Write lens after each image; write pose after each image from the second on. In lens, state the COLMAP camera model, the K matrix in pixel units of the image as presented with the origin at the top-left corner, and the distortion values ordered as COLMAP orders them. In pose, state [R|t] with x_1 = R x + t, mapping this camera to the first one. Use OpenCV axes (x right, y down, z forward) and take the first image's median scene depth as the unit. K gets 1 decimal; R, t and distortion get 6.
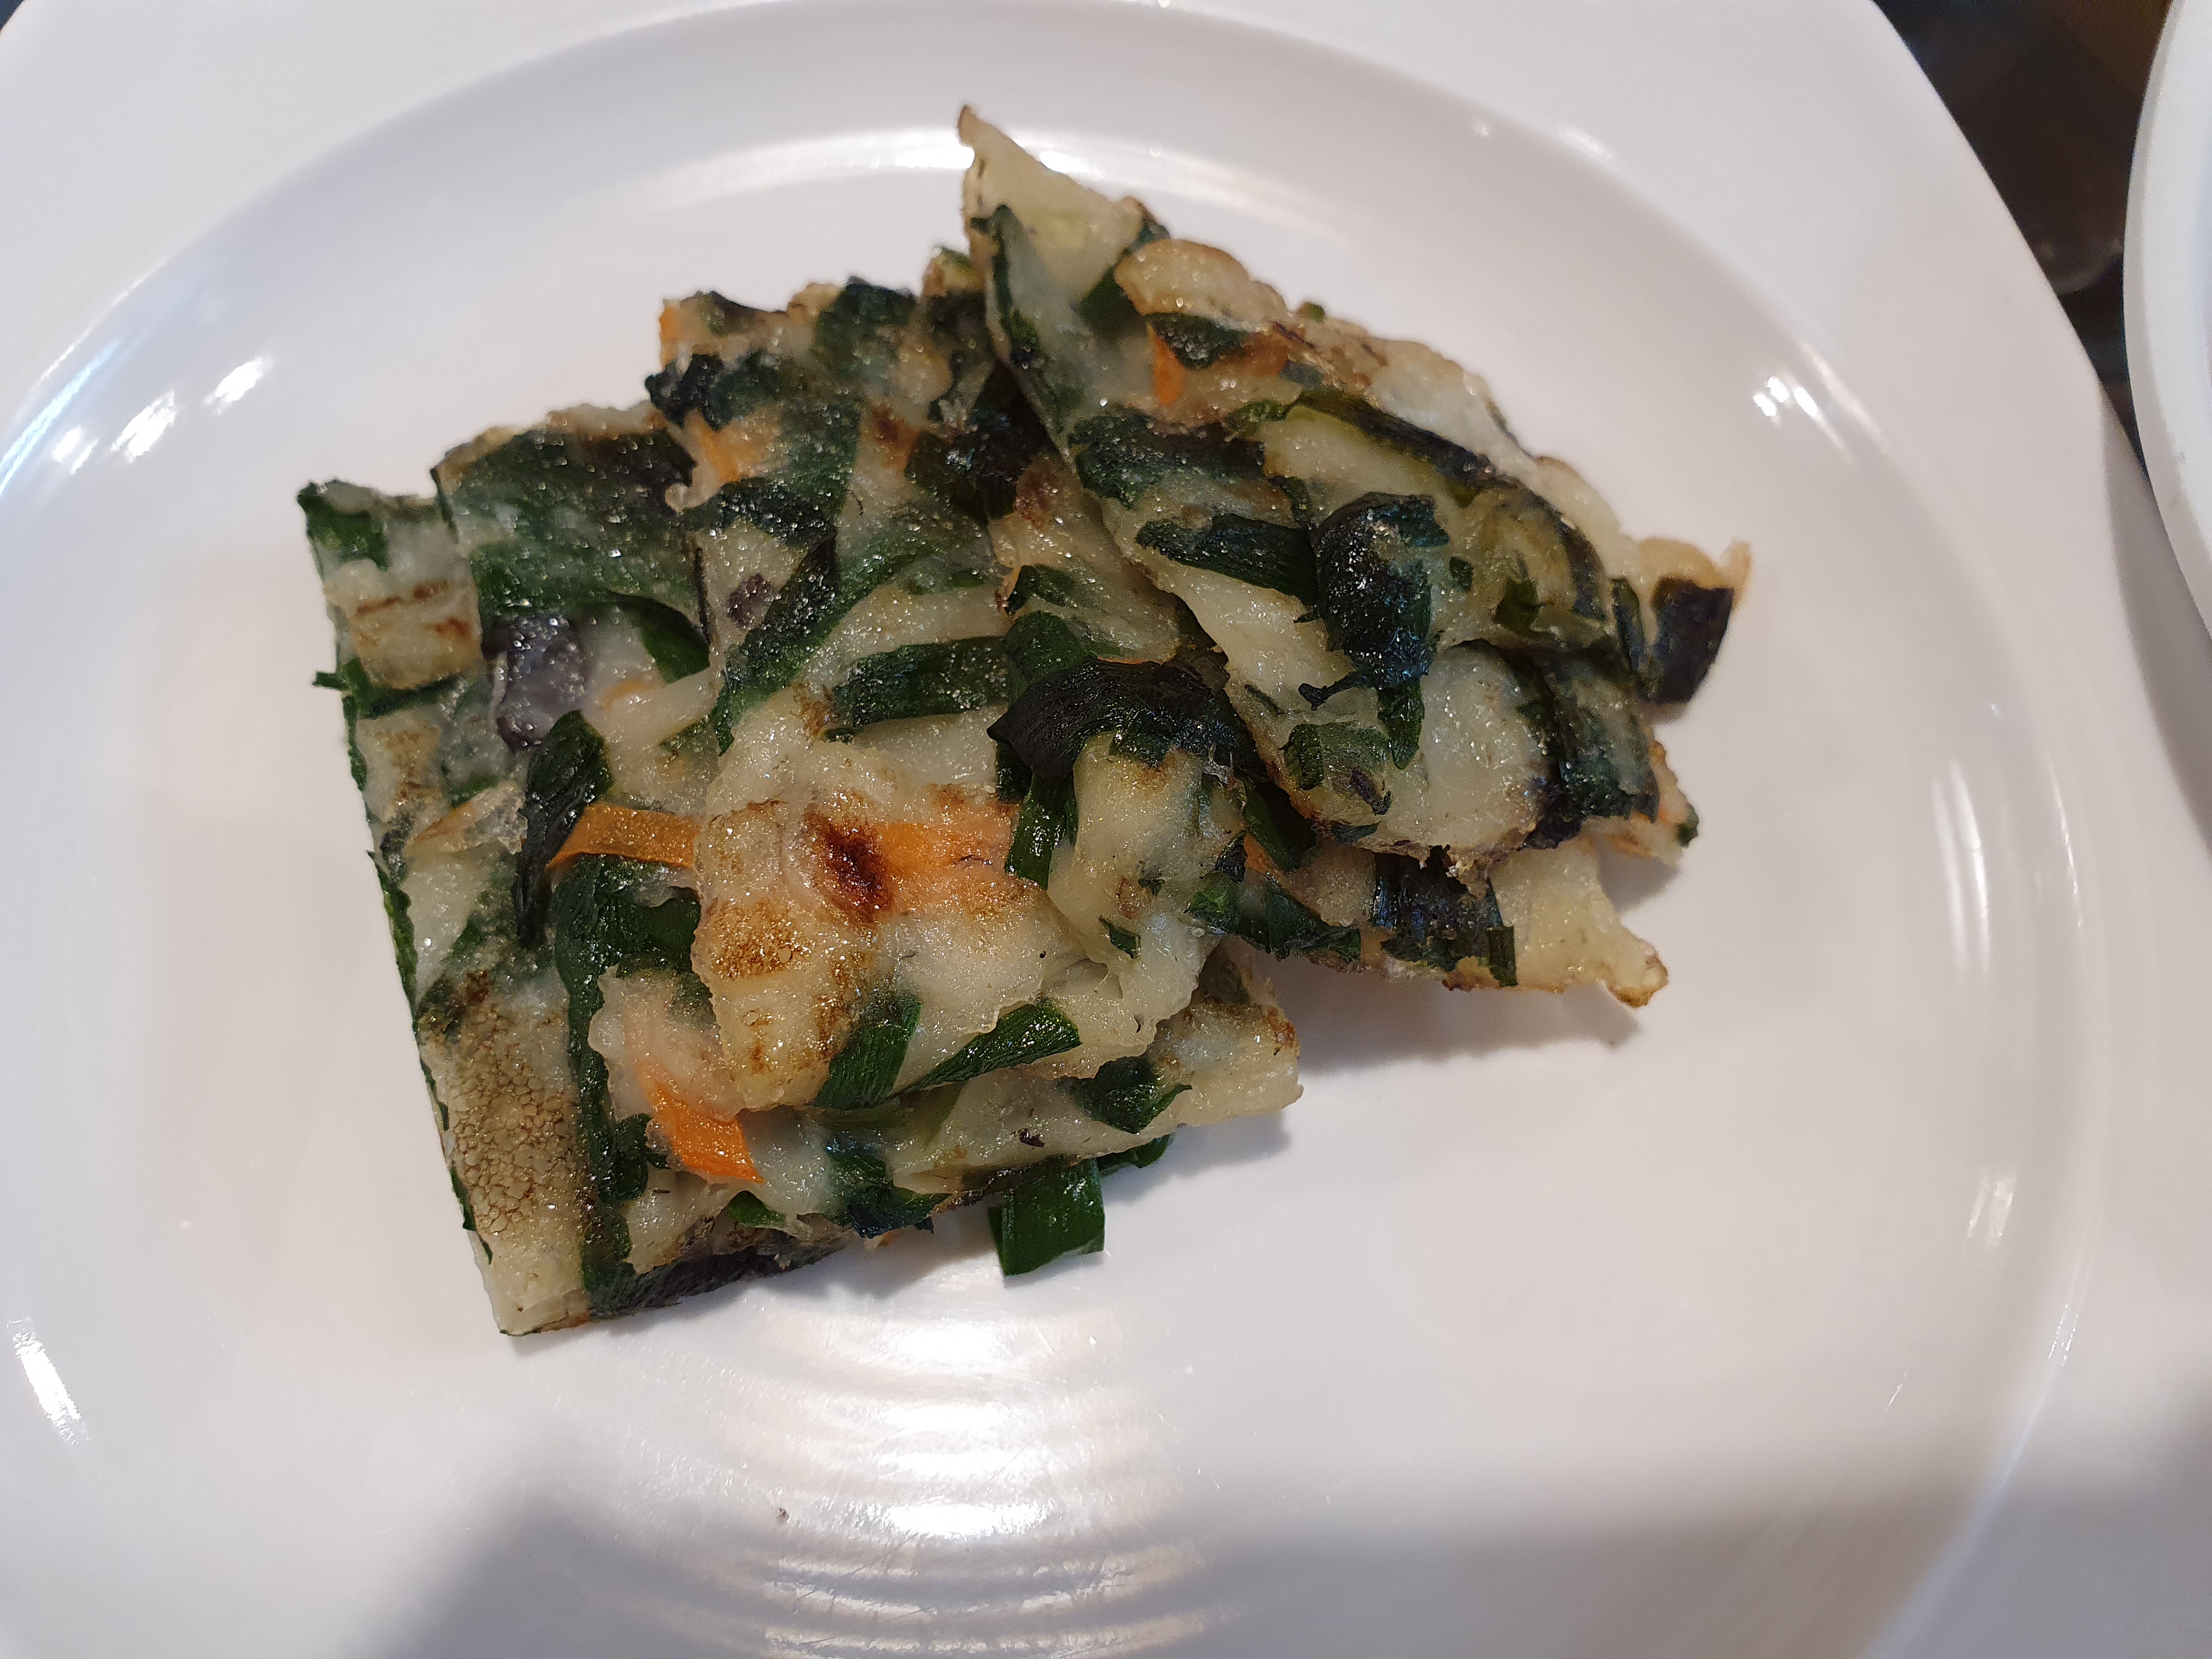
lens RADIAL K [[1722.3, 0, 1122.3], [0, 1722.3, 817.3], [0, 0, 1]] dist [0.066895, -0.039904]
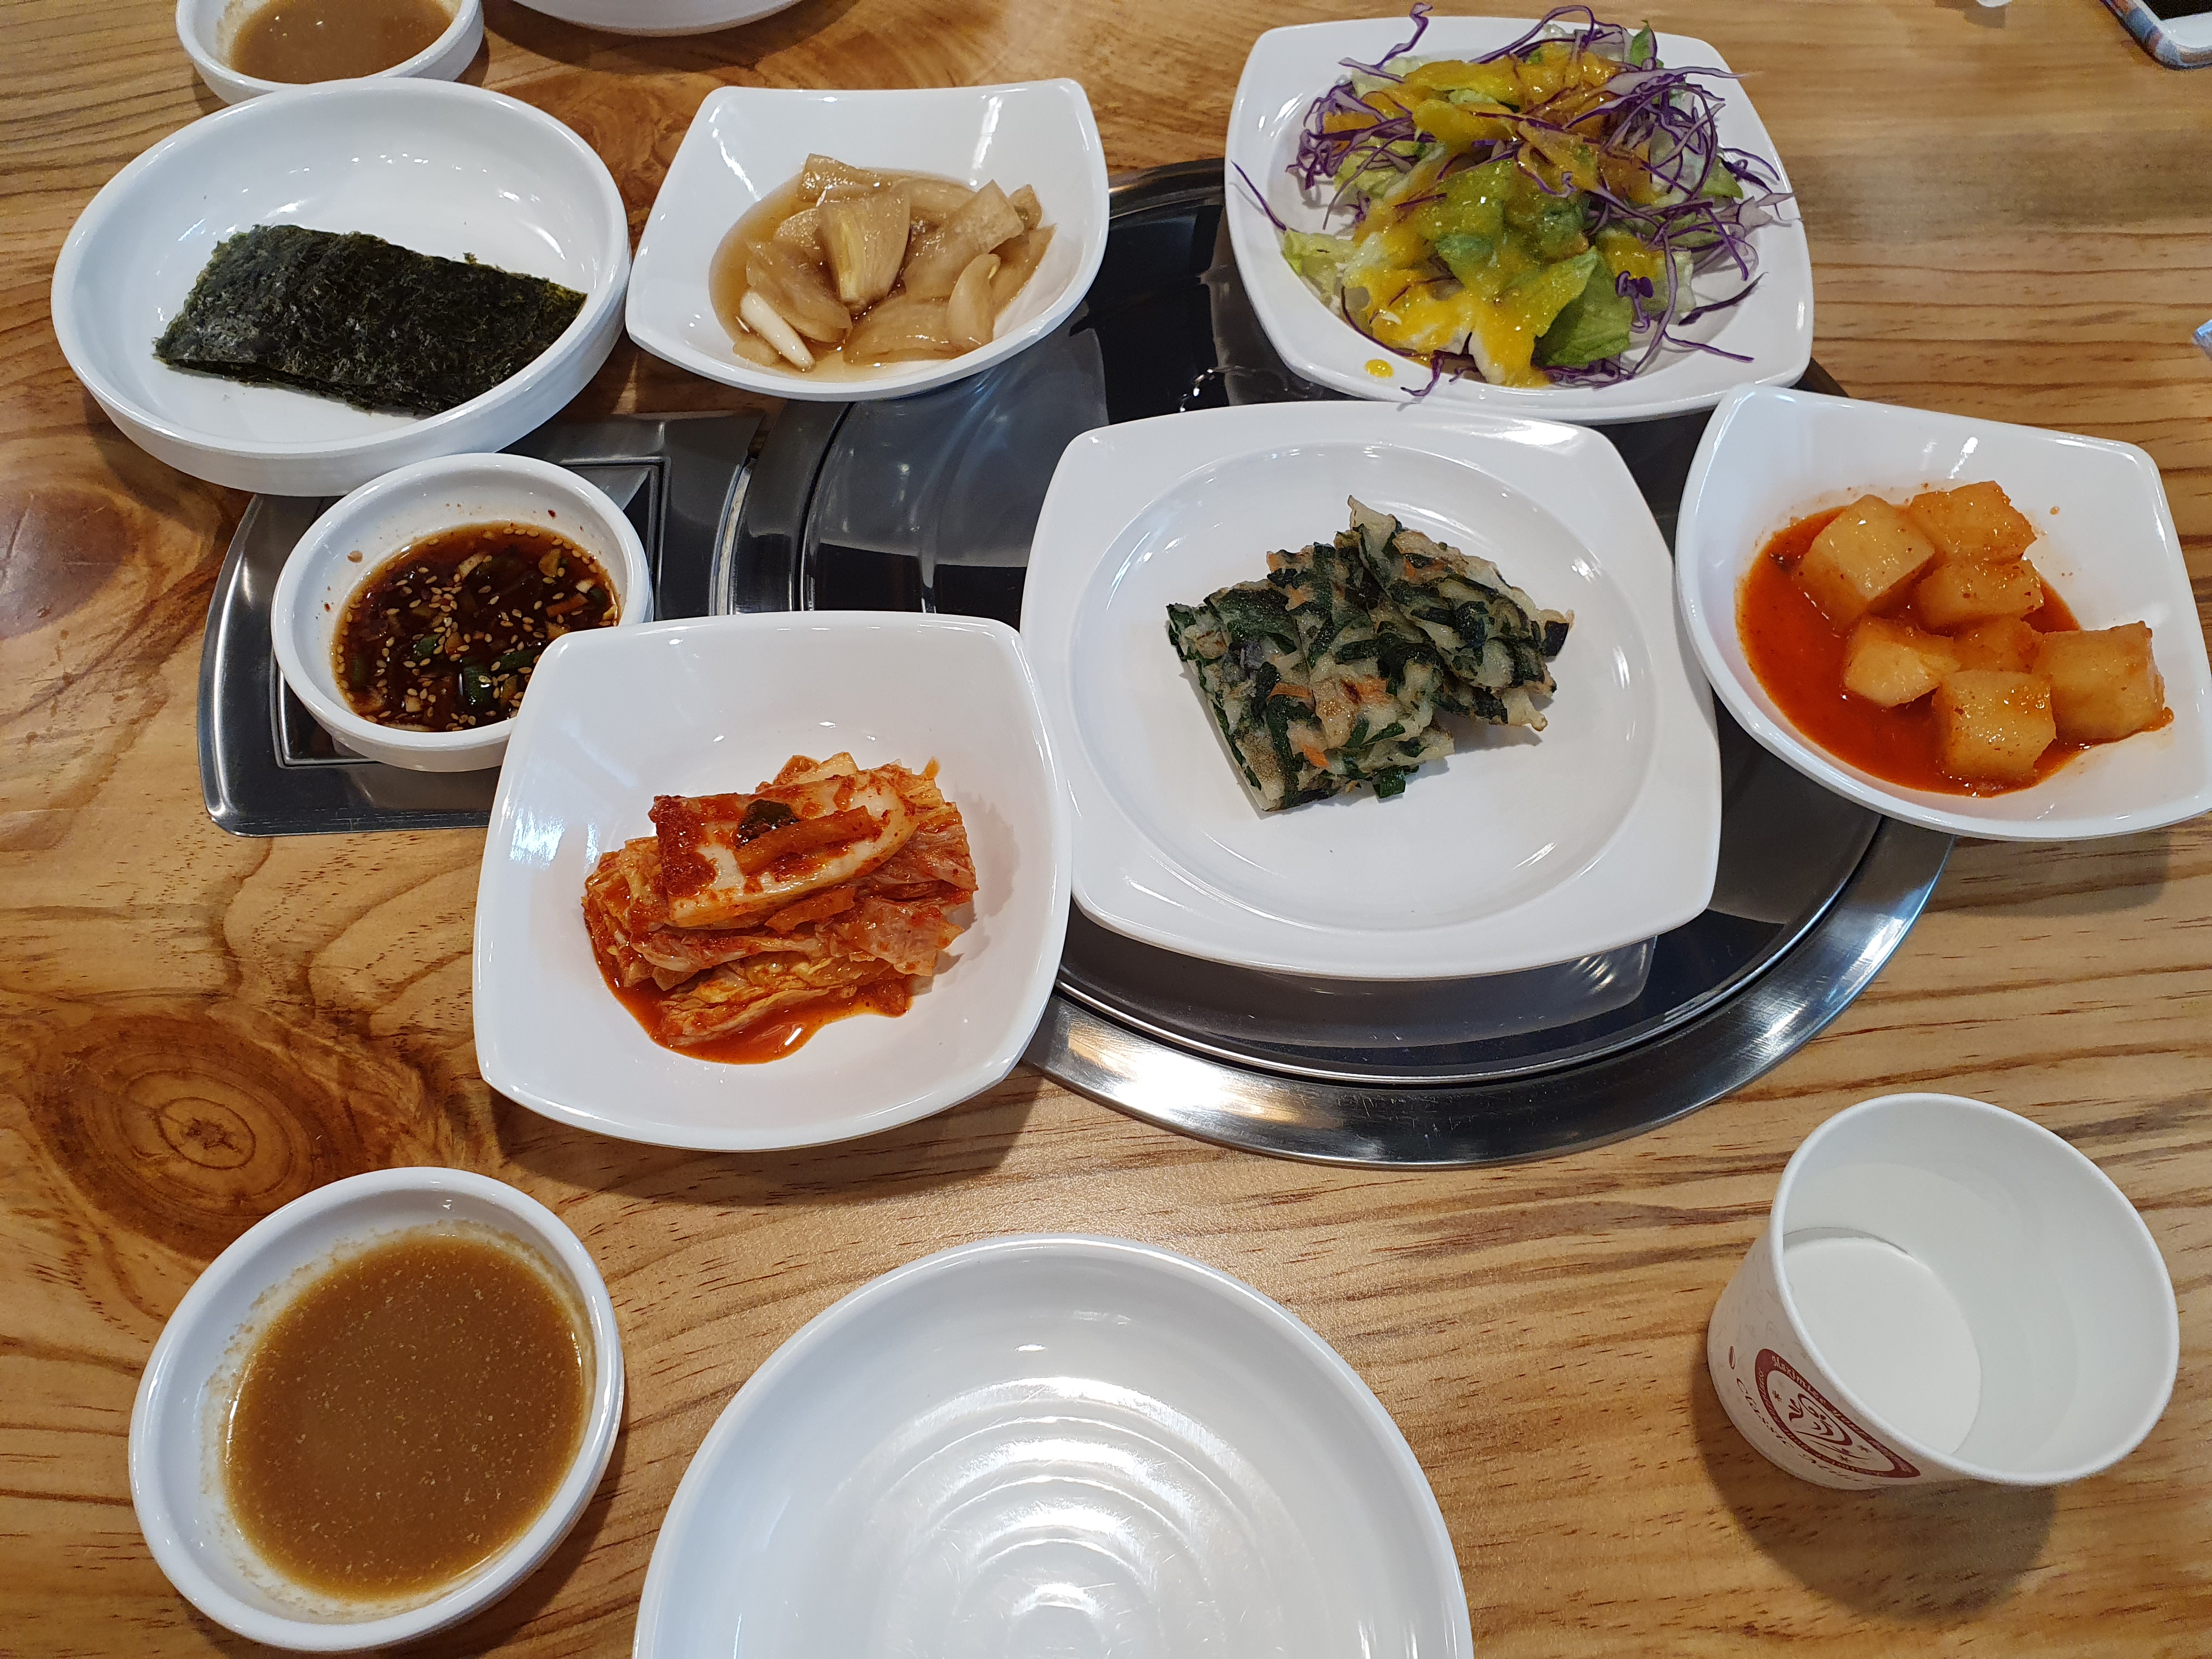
lens RADIAL K [[1722.3, 0, 1087.9], [0, 1722.3, 845.7], [0, 0, 1]] dist [0.066895, -0.039904]
pose [[0.999588, -0.020976, -0.019605, -0.656830], [0.020535, 0.999537, -0.022466, 0.441378], [0.020067, 0.022055, 0.999555, -2.947881]]
